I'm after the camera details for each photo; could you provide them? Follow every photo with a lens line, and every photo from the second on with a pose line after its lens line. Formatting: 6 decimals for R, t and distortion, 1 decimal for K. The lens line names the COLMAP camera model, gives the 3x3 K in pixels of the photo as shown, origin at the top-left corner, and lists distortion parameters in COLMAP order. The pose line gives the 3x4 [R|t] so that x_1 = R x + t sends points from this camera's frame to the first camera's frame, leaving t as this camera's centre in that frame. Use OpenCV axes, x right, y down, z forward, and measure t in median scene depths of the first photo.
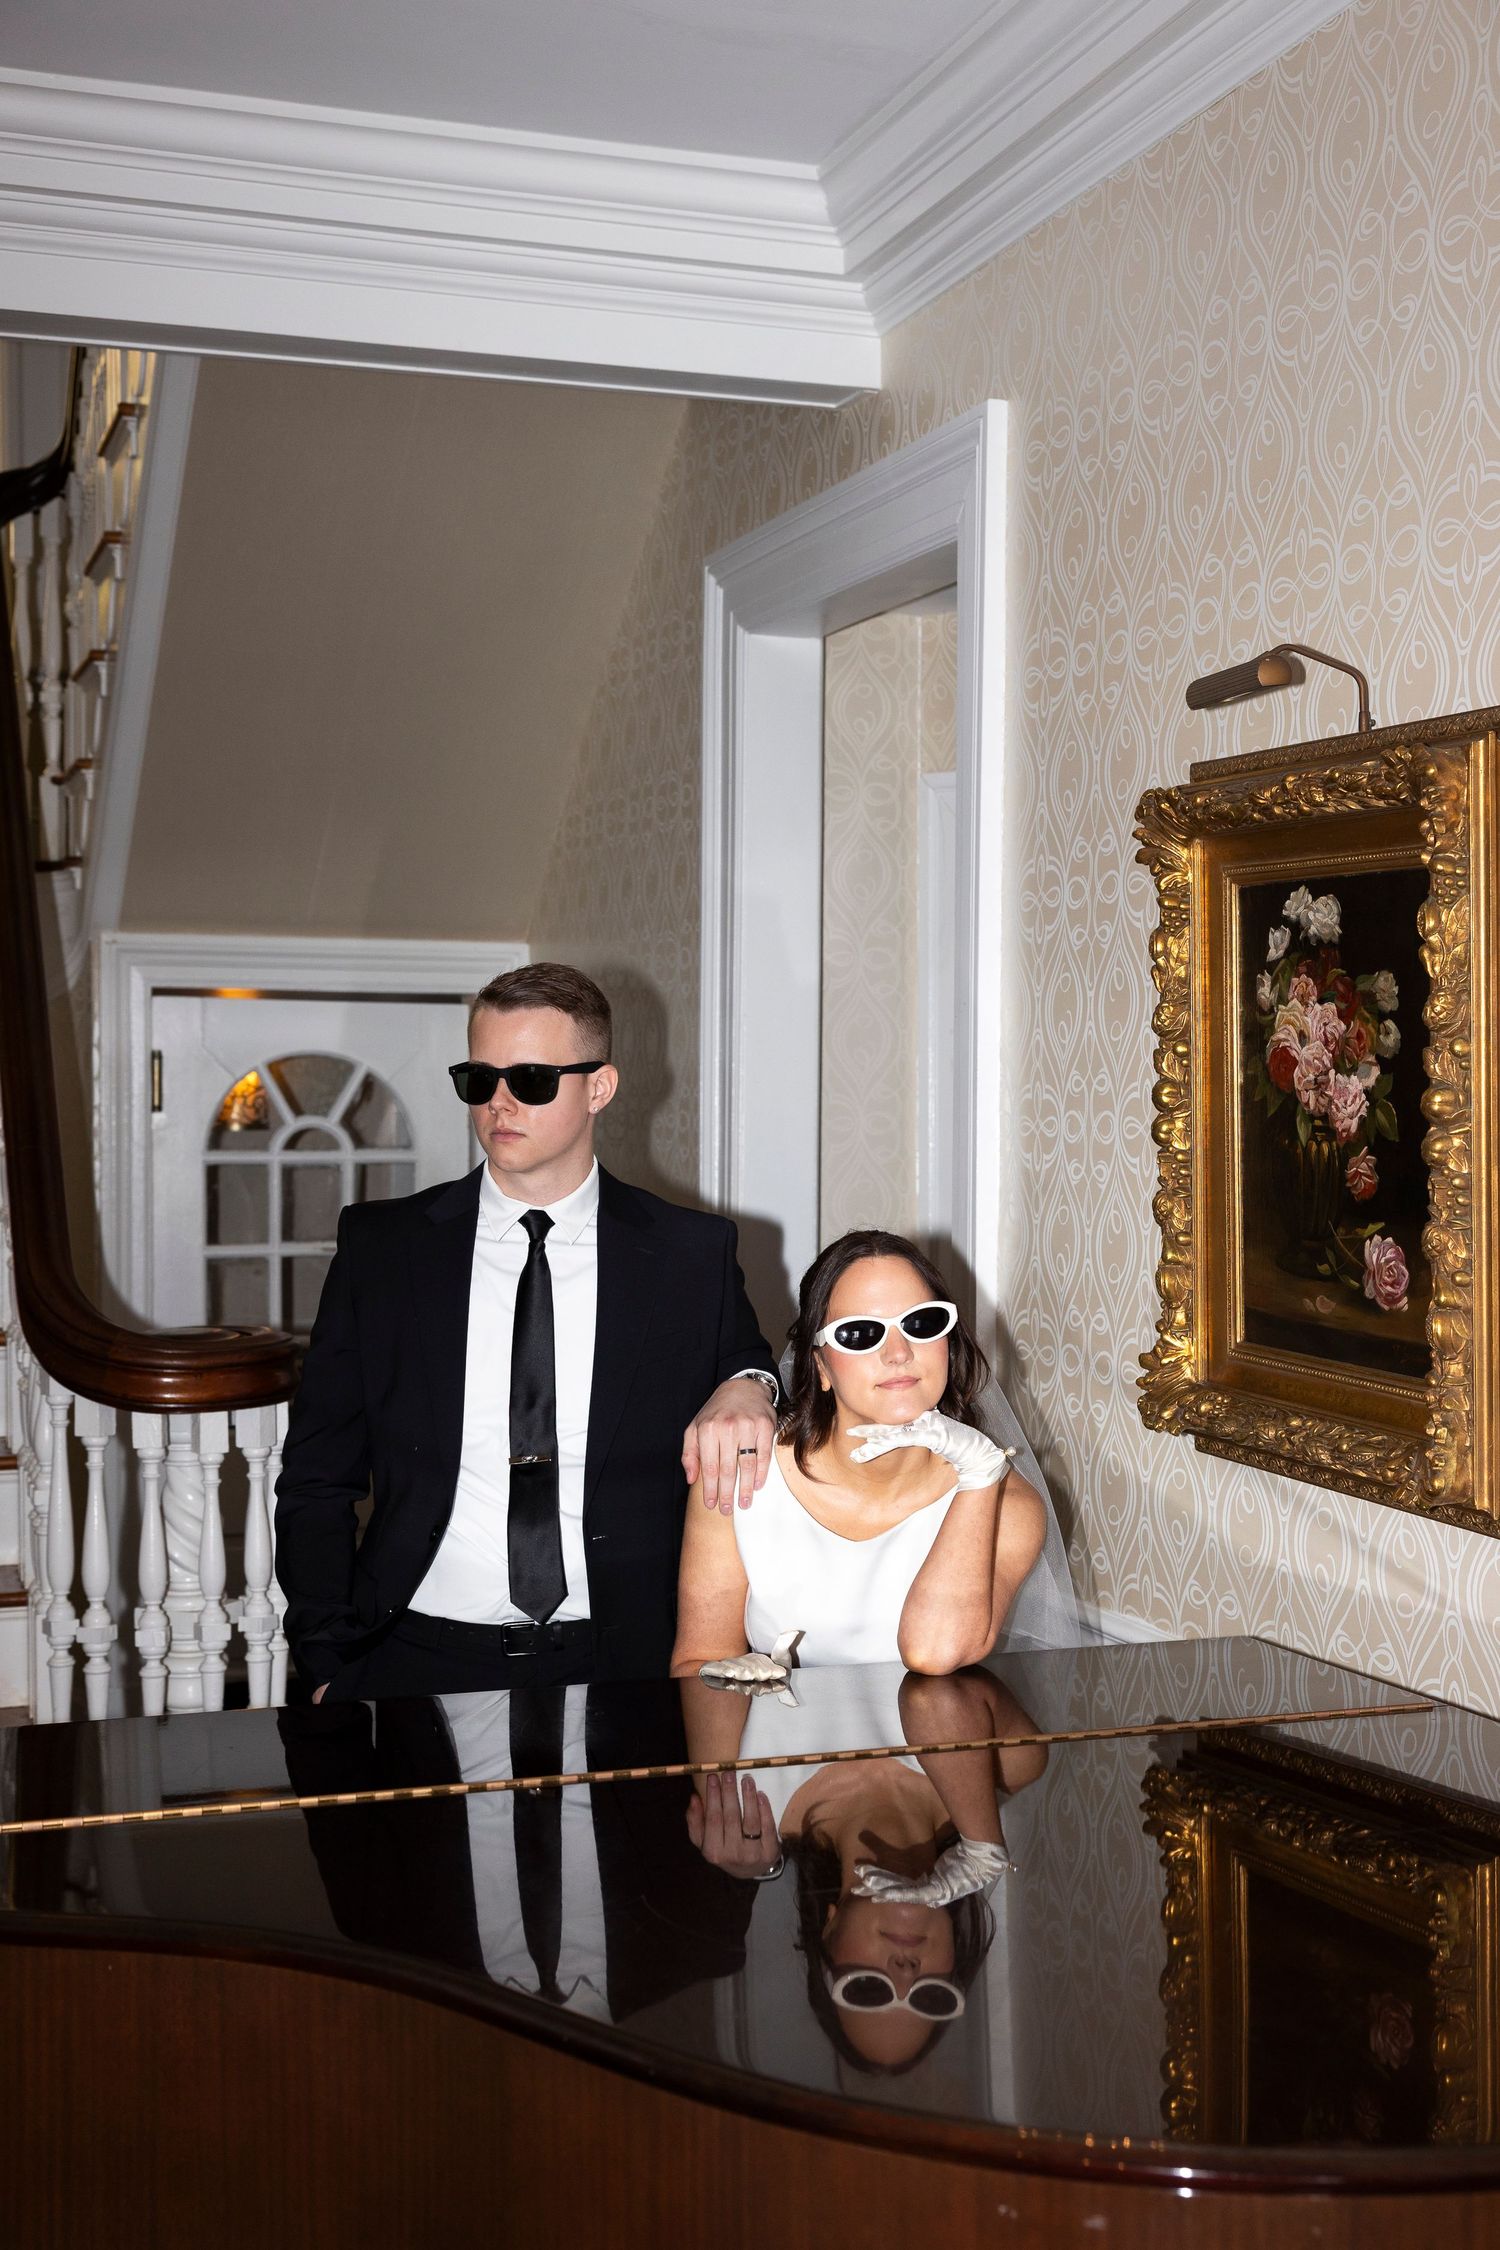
lens RADIAL K [[2806.2, 0, 750.0], [0, 2806.2, 1125.0], [0, 0, 1]] dist [-0.006193, 0.019906]
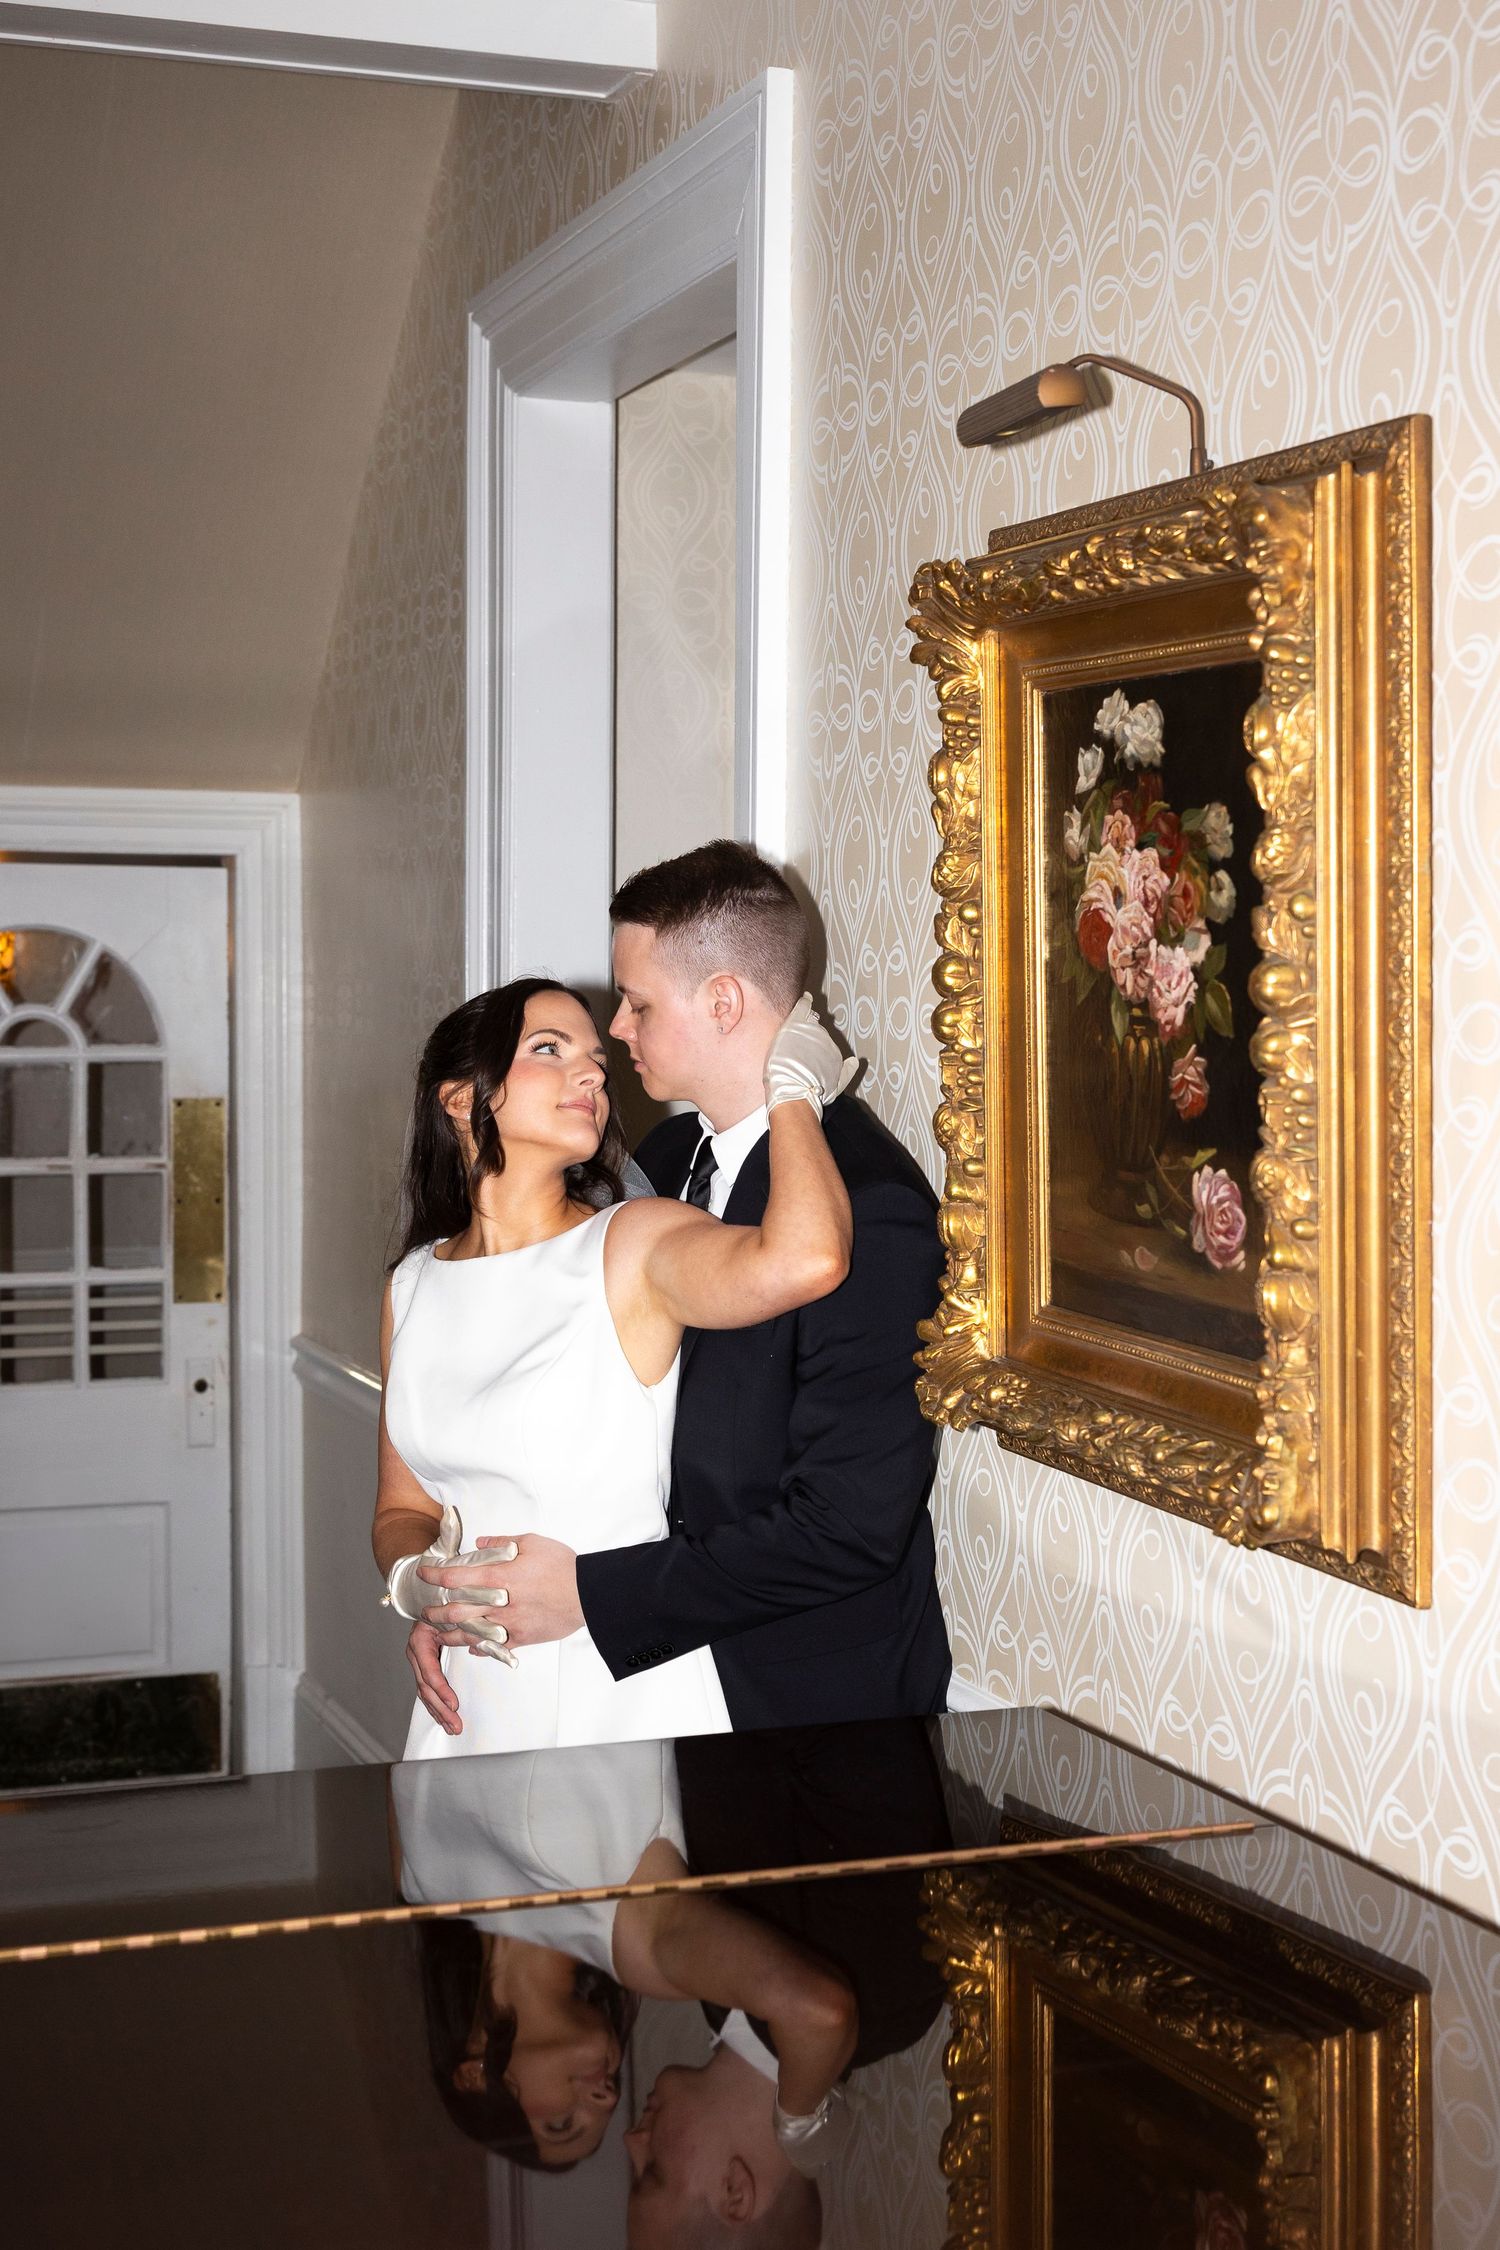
lens RADIAL K [[3127.8, 0, 746.7], [0, 3127.8, 1103.3], [0, 0, 1]] dist [-0.001960, 0.005281]
pose [[0.999966, -0.002038, 0.007962, 0.092908], [0.001808, 0.999584, 0.028786, -0.000696], [-0.008018, -0.028770, 0.999554, 0.178772]]
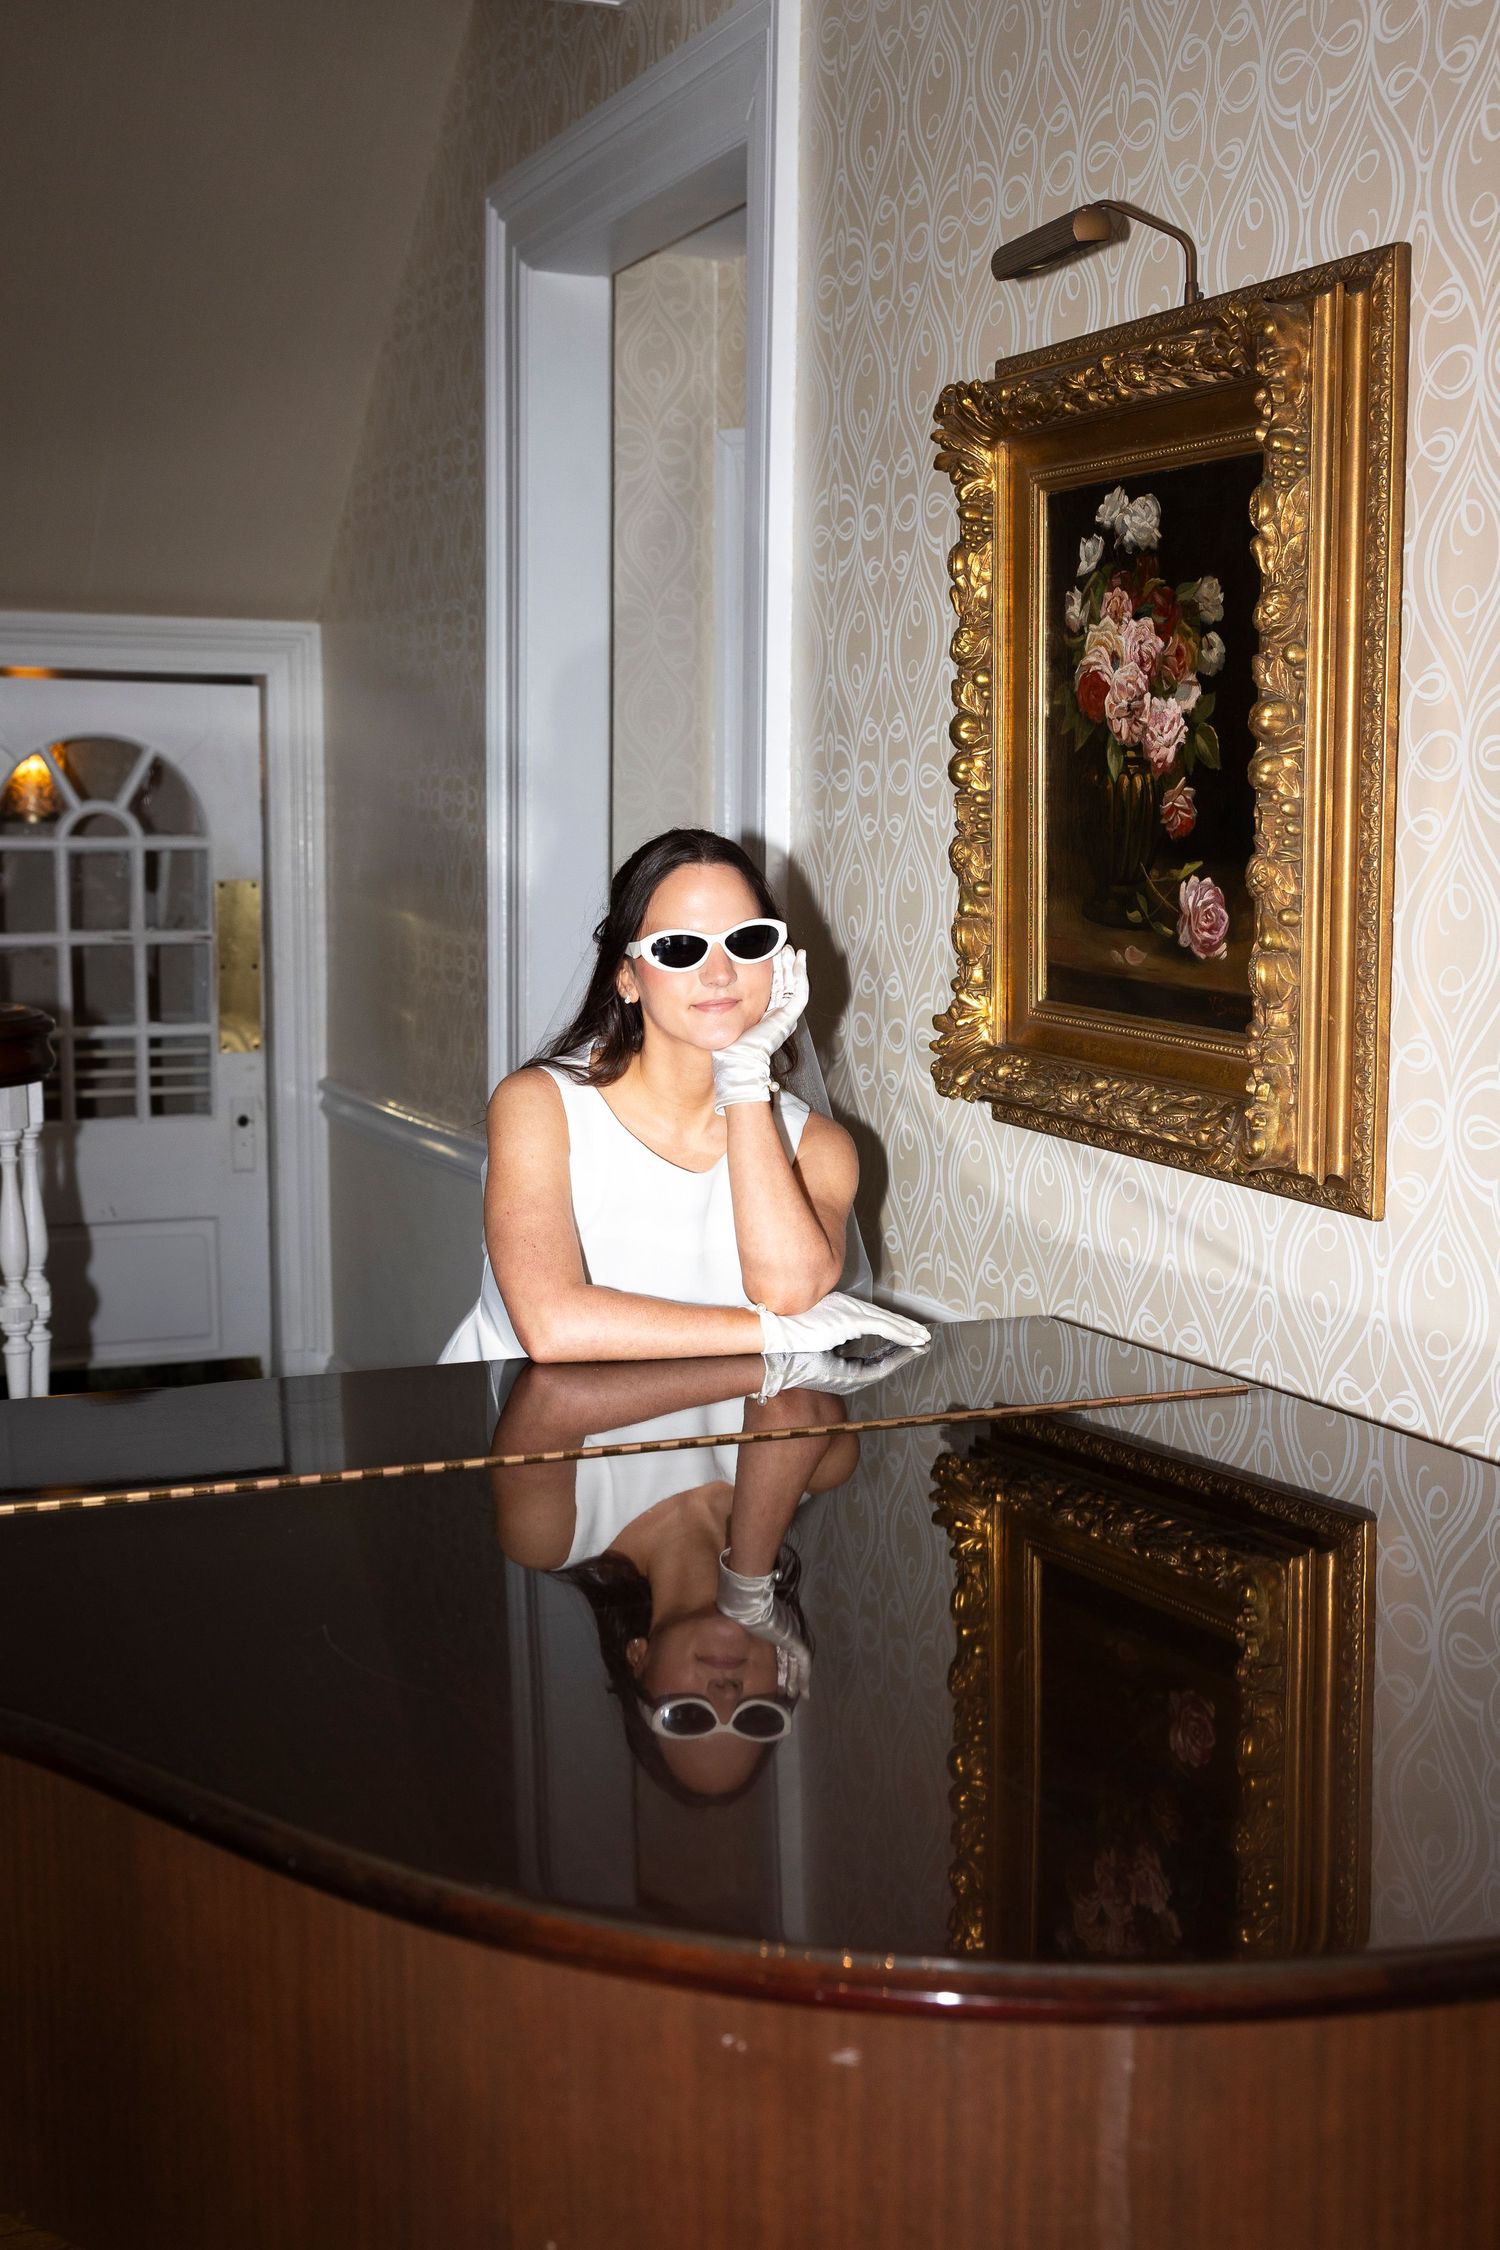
lens RADIAL K [[2603.3, 0, 743.3], [0, 2603.3, 1156.0], [0, 0, 1]] dist [-0.005136, 0.015206]
pose [[0.998224, -0.006189, 0.059255, 0.027246], [-0.000703, 0.993295, 0.115603, 0.030709], [-0.059573, -0.115440, 0.991526, 0.160300]]
